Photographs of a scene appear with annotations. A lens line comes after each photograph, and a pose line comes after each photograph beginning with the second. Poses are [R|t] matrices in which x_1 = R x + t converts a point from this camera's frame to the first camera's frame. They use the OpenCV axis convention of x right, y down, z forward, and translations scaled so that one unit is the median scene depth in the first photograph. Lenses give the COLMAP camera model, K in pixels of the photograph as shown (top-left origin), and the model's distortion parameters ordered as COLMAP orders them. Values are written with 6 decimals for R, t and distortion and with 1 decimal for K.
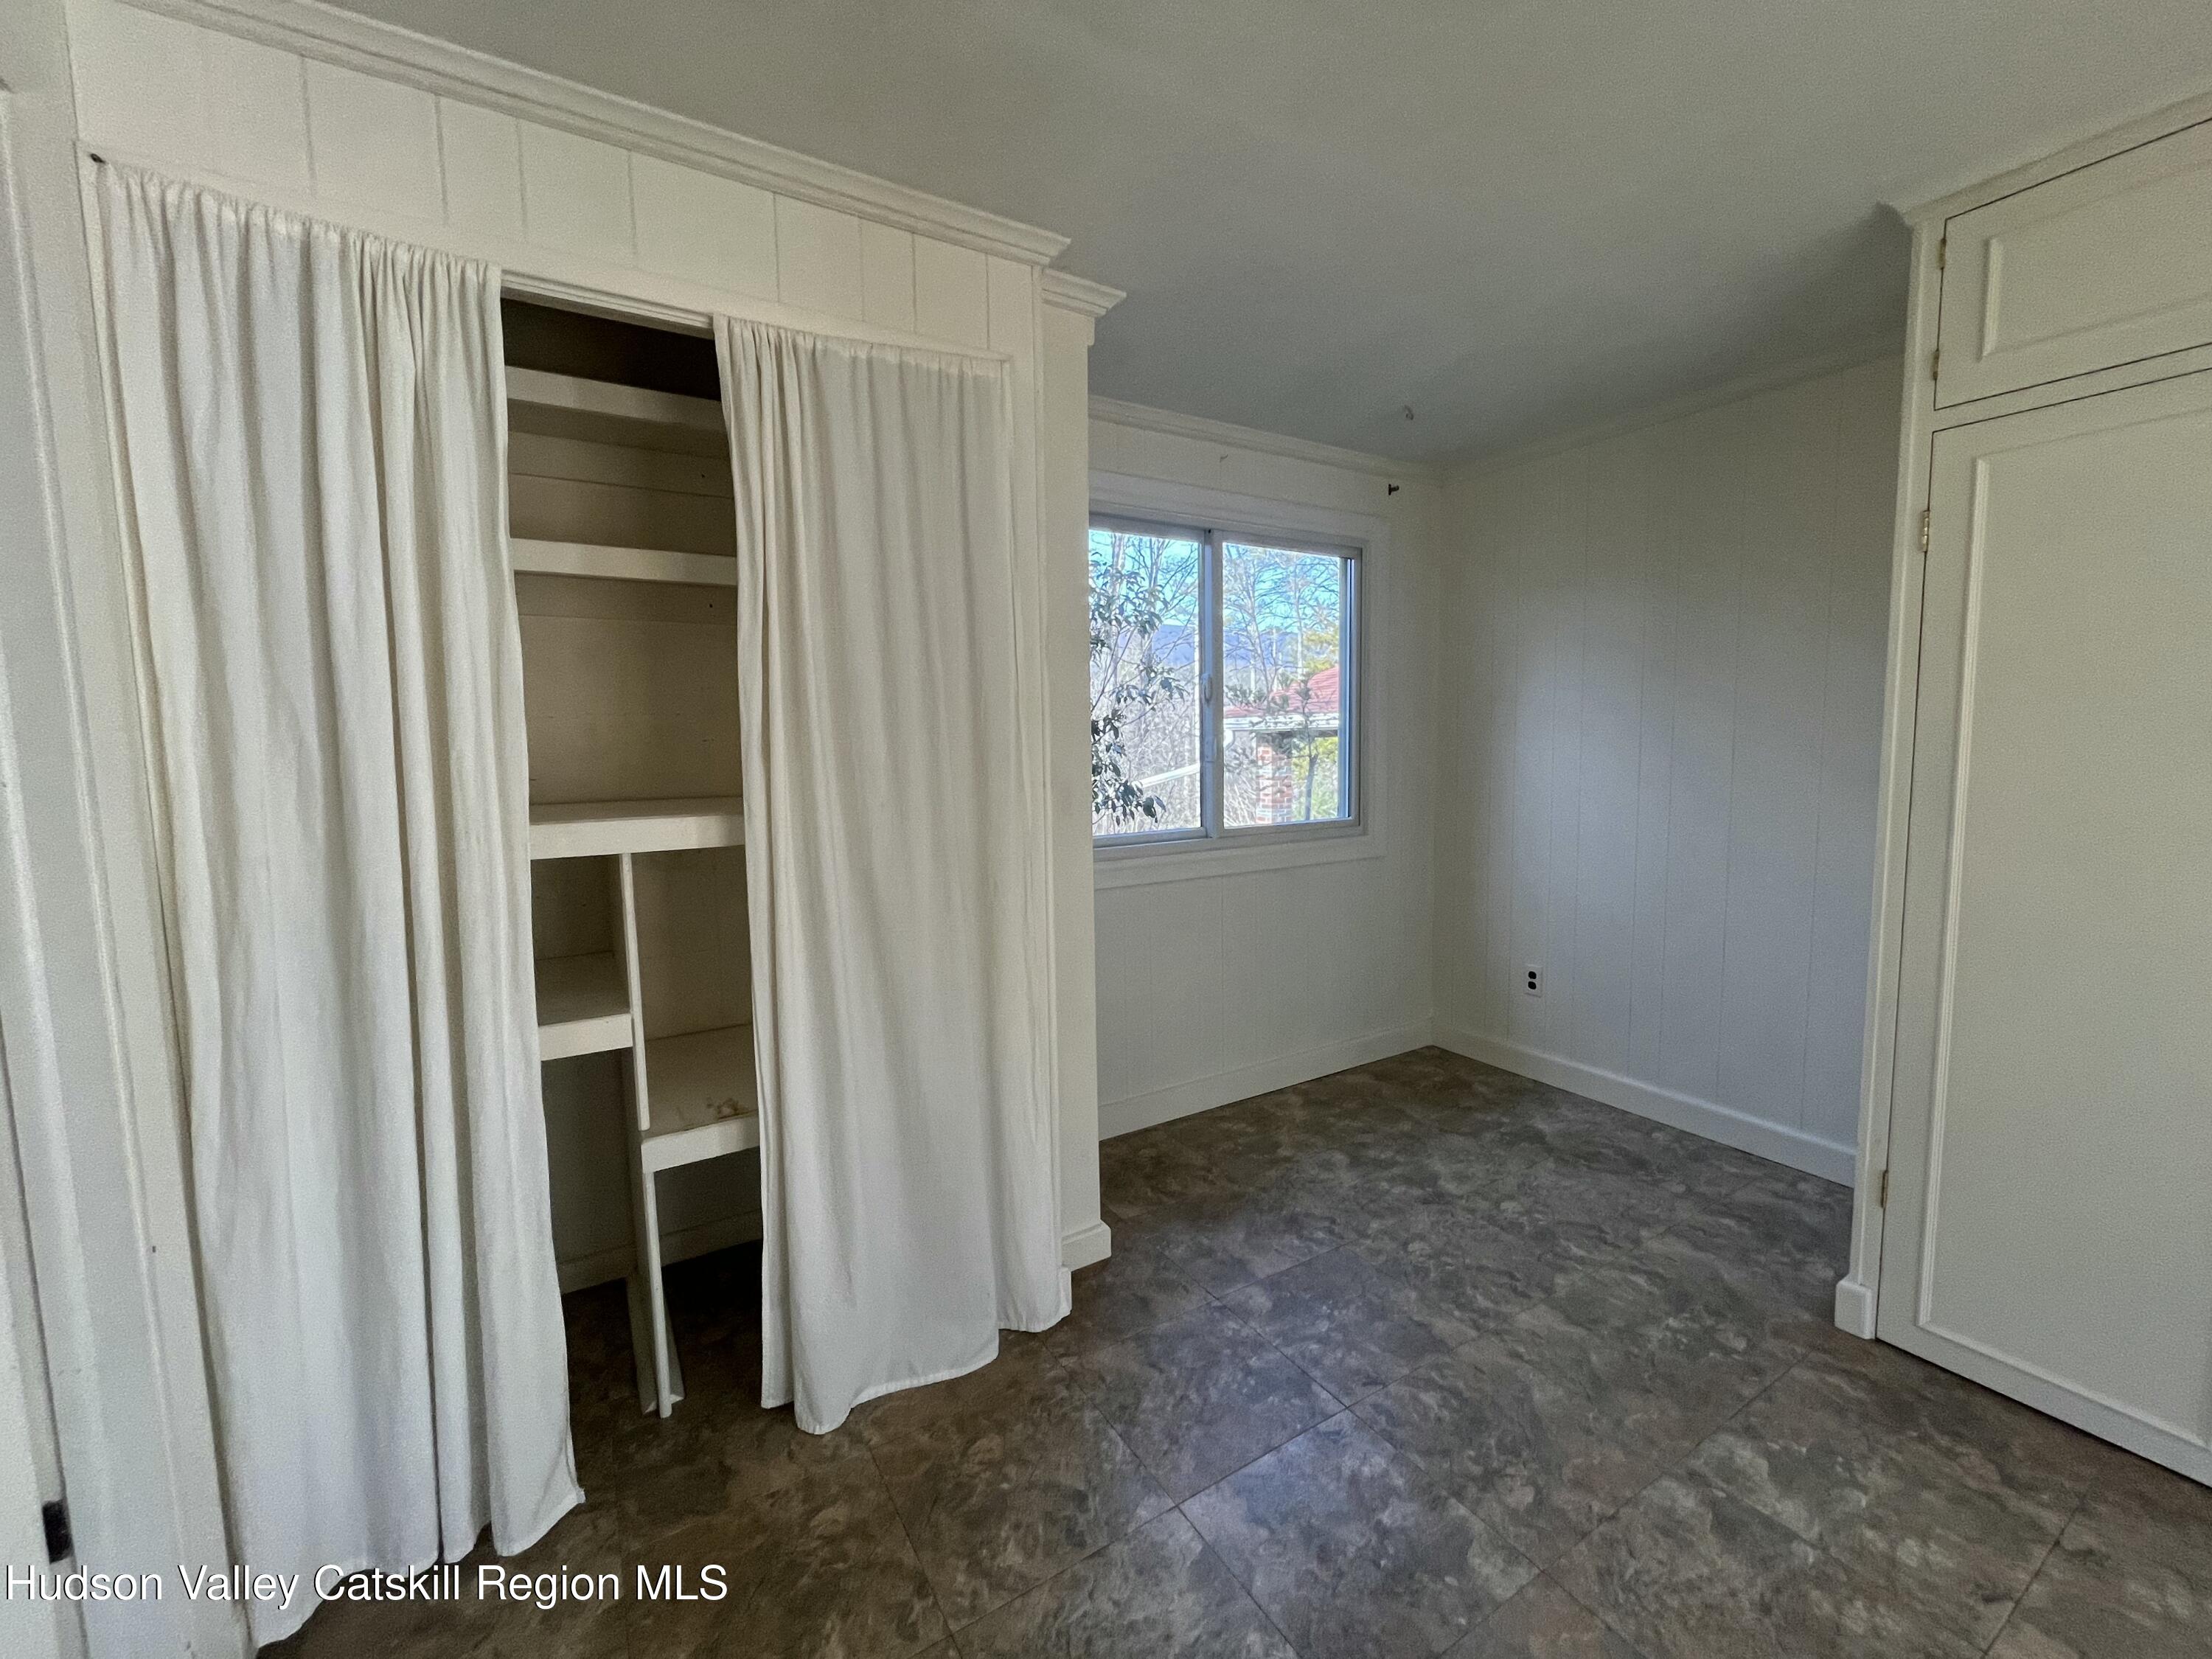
lens RADIAL K [[904.4, 0, 1104.4], [0, 904.4, 823.2], [0, 0, 1]] dist [-0.000244, -0.000109]
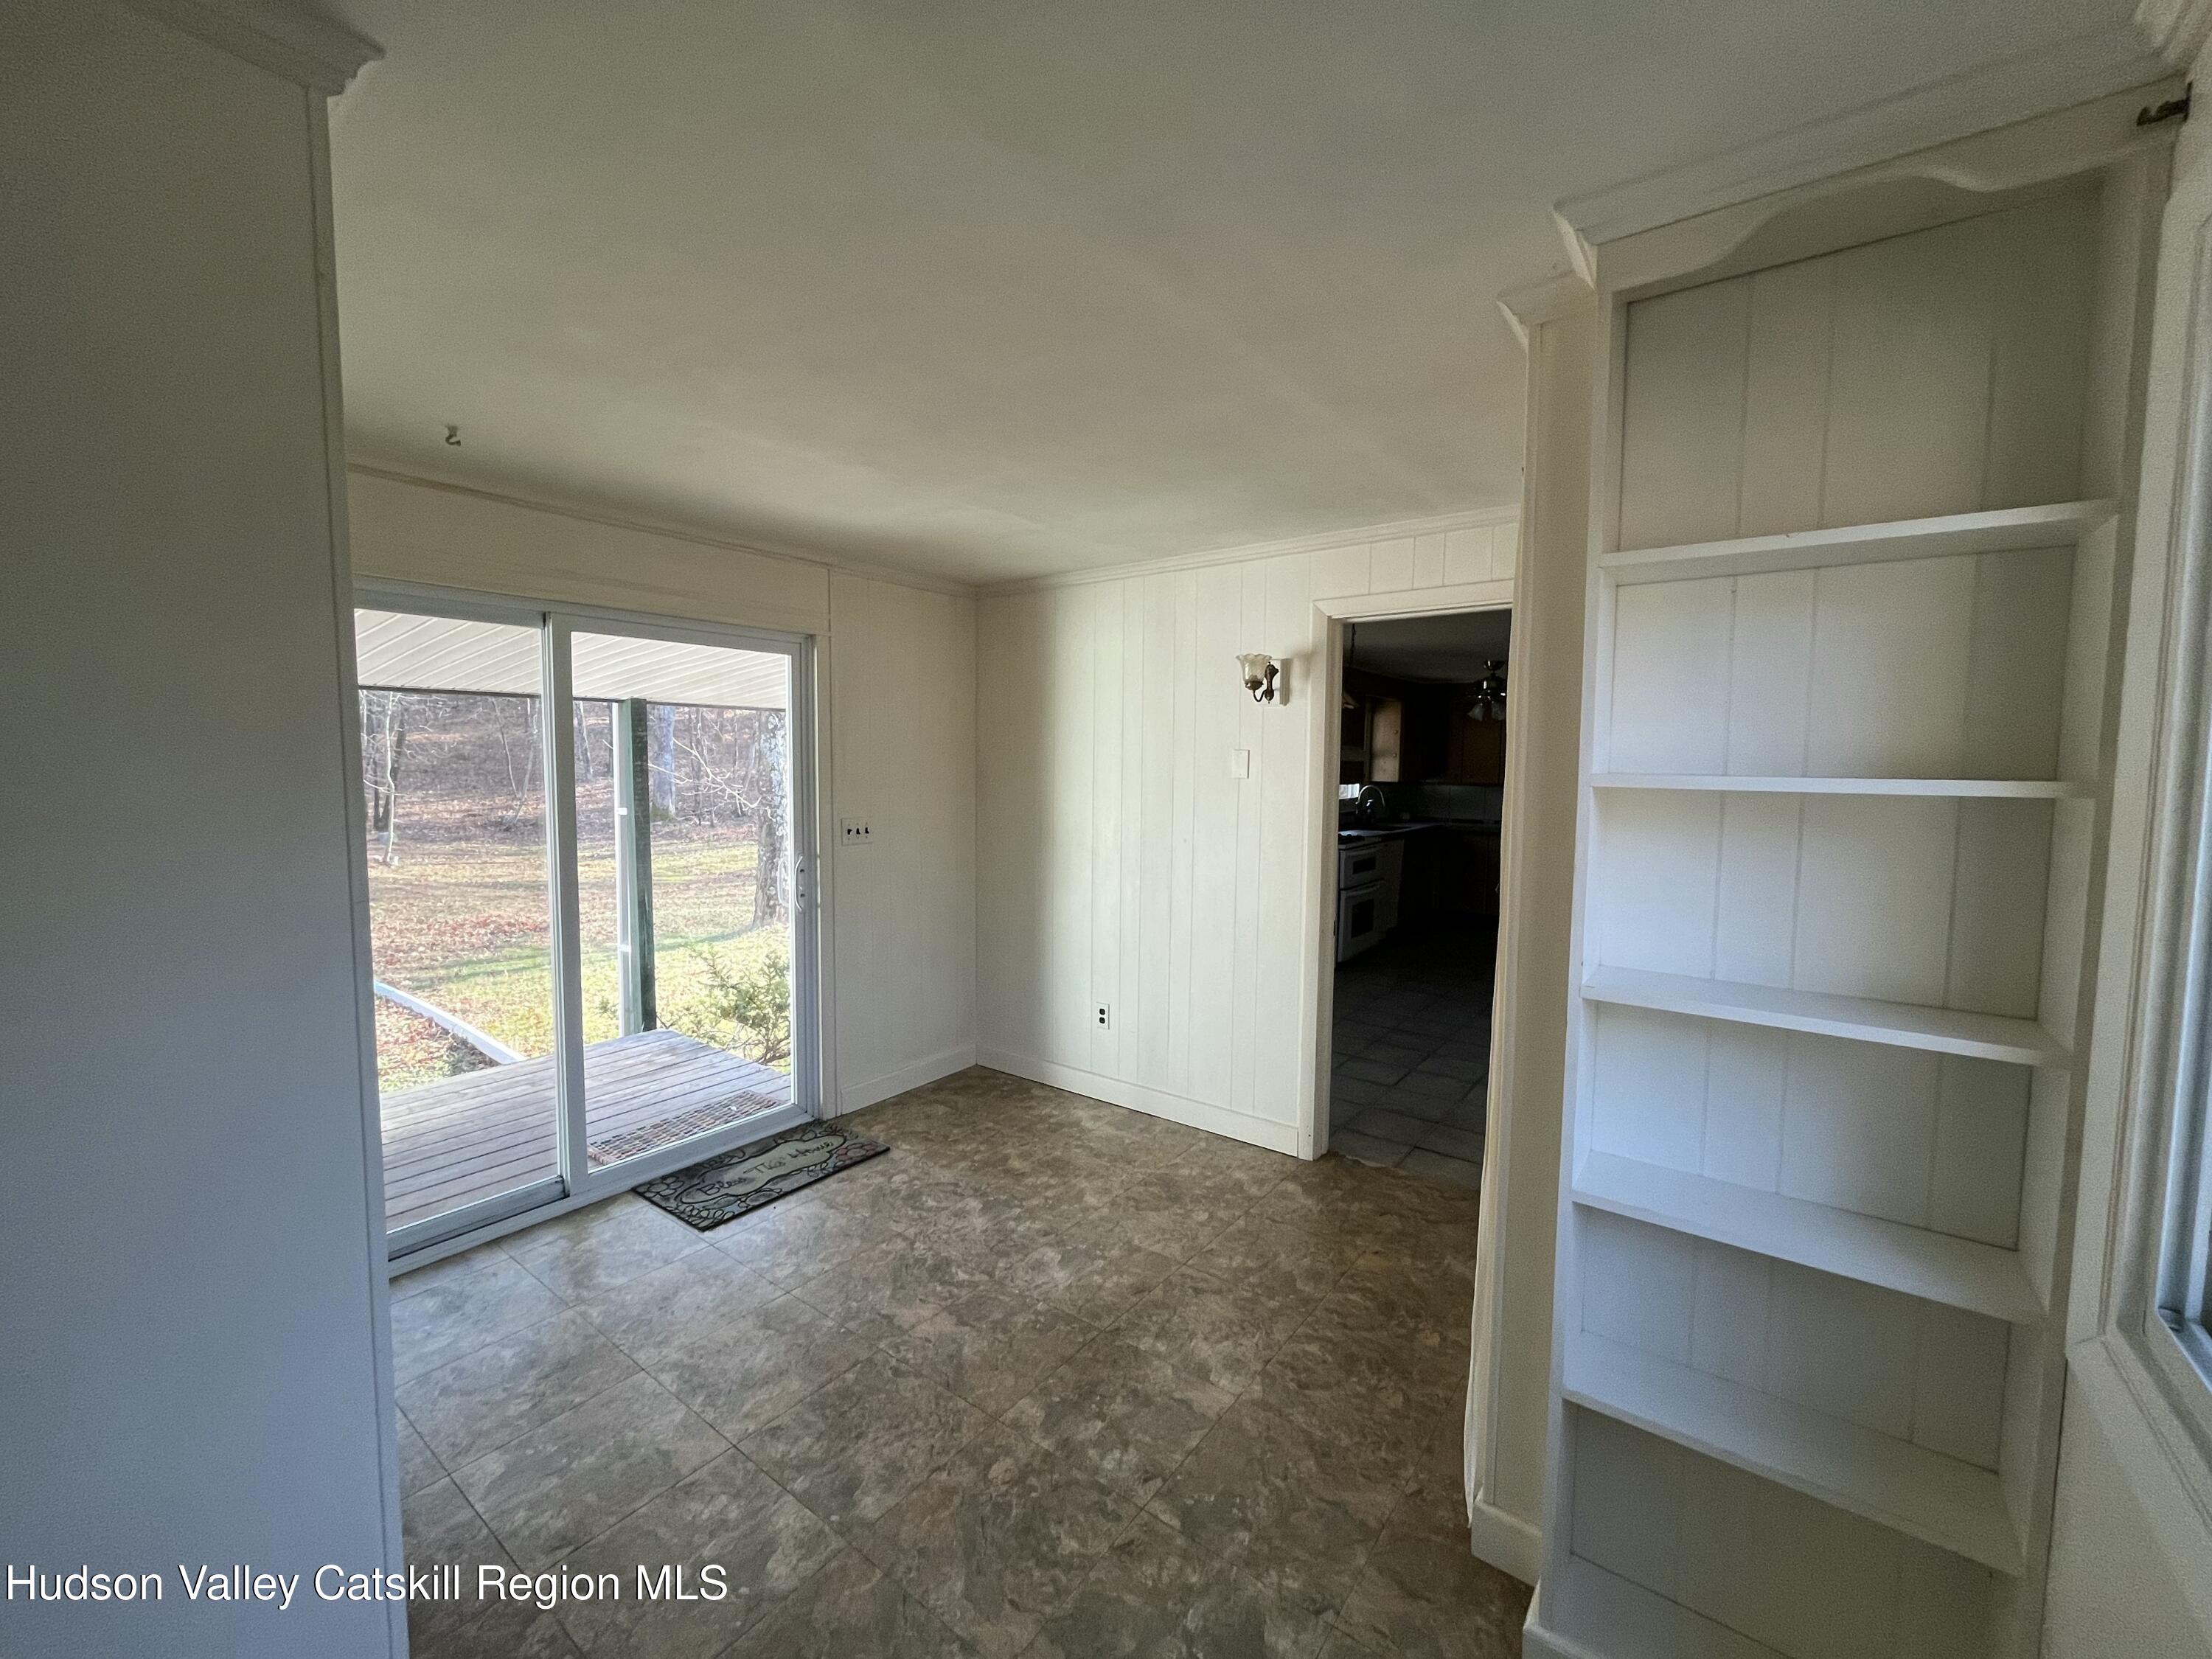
lens RADIAL K [[904.4, 0, 1104.4], [0, 904.4, 823.2], [0, 0, 1]] dist [-0.000244, -0.000109]
pose [[-0.928536, 0.036106, -0.369482, 0.713684], [-0.028175, 0.985535, 0.167112, -0.329098], [0.370171, 0.165580, -0.914088, 1.933144]]
